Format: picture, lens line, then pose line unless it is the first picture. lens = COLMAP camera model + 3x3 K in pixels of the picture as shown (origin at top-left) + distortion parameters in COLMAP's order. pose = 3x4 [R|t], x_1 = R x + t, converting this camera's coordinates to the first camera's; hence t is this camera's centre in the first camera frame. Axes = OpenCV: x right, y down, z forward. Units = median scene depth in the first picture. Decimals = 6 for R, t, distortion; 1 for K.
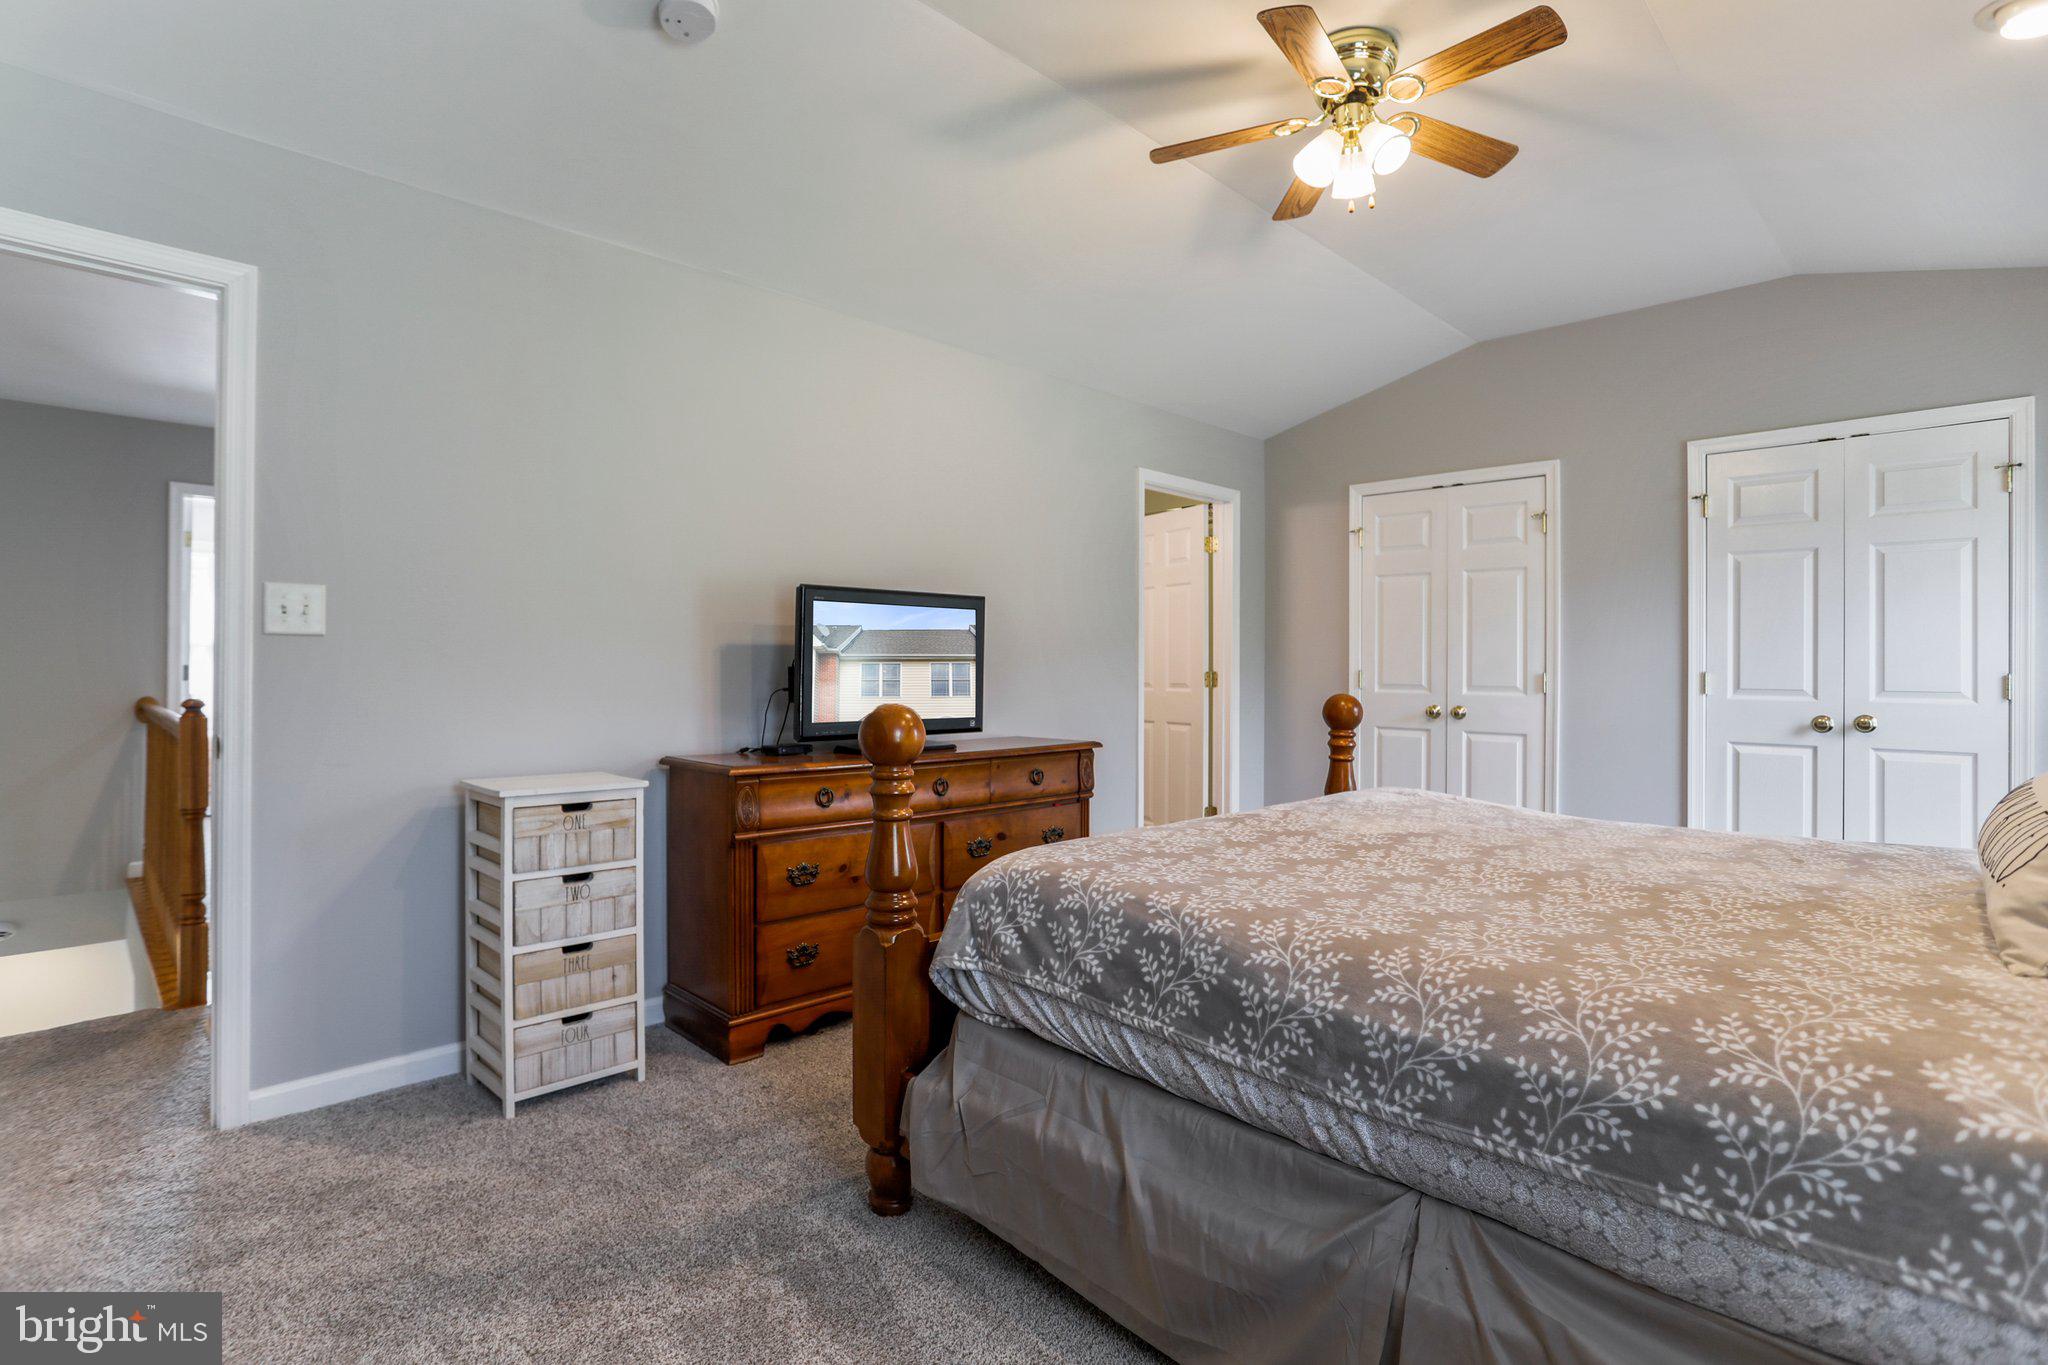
lens RADIAL K [[1004.5, 0, 1025.4], [0, 1004.5, 675.4], [0, 0, 1]] dist [-0.050290, 0.024981]
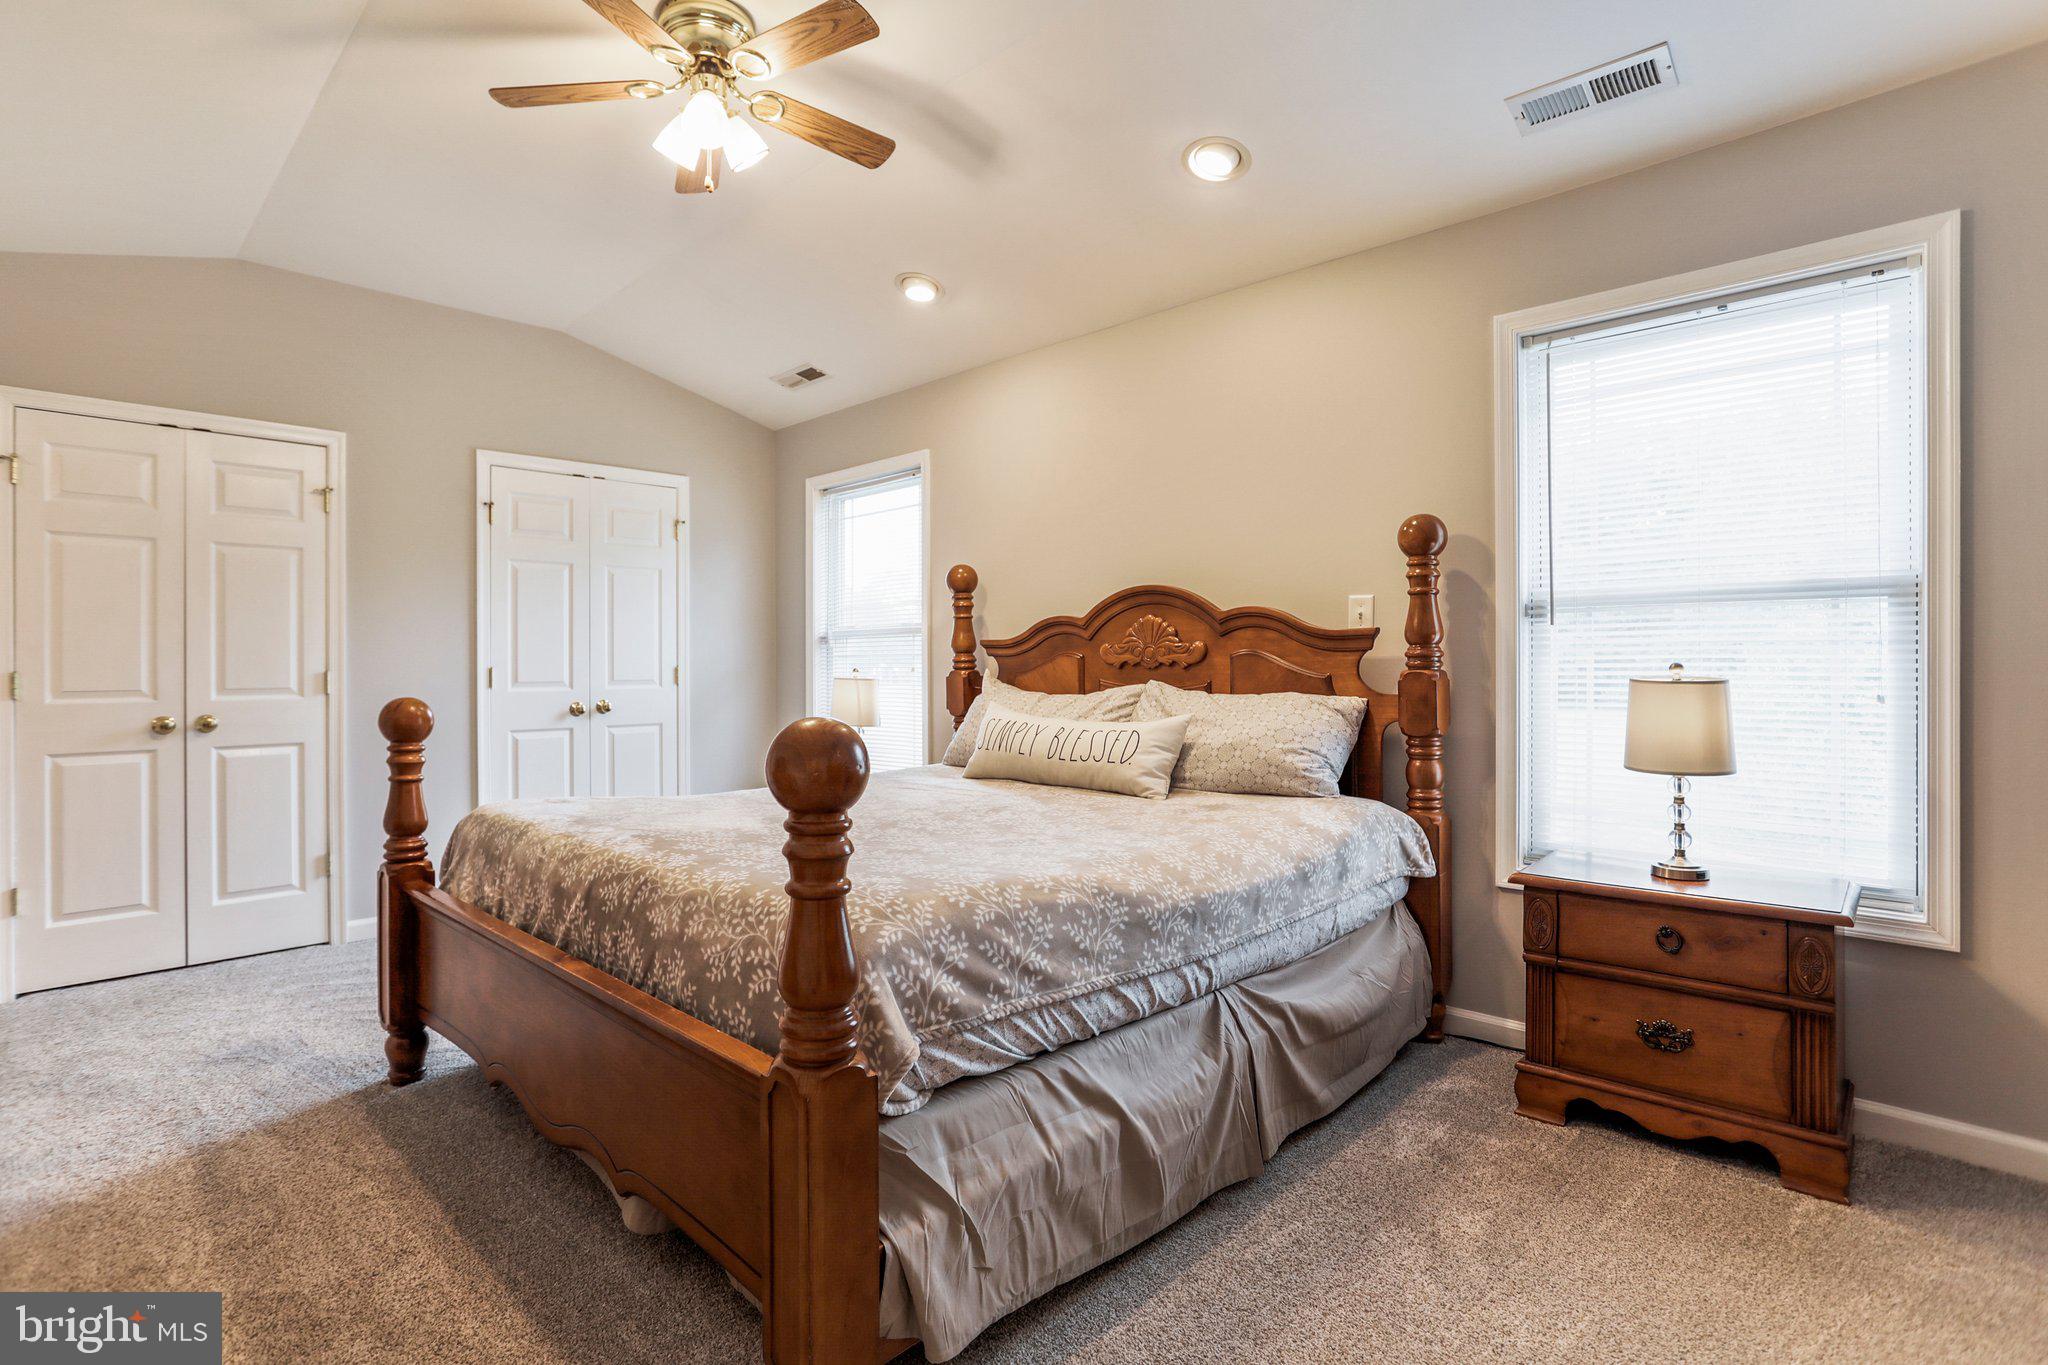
lens RADIAL K [[1004.5, 0, 1011.5], [0, 1004.5, 672.5], [0, 0, 1]] dist [-0.050290, 0.024981]
pose [[-0.007128, -0.012911, 0.999891, -0.430382], [0.015390, 0.999797, 0.013019, -0.003865], [-0.999856, 0.015481, -0.006927, 0.483477]]
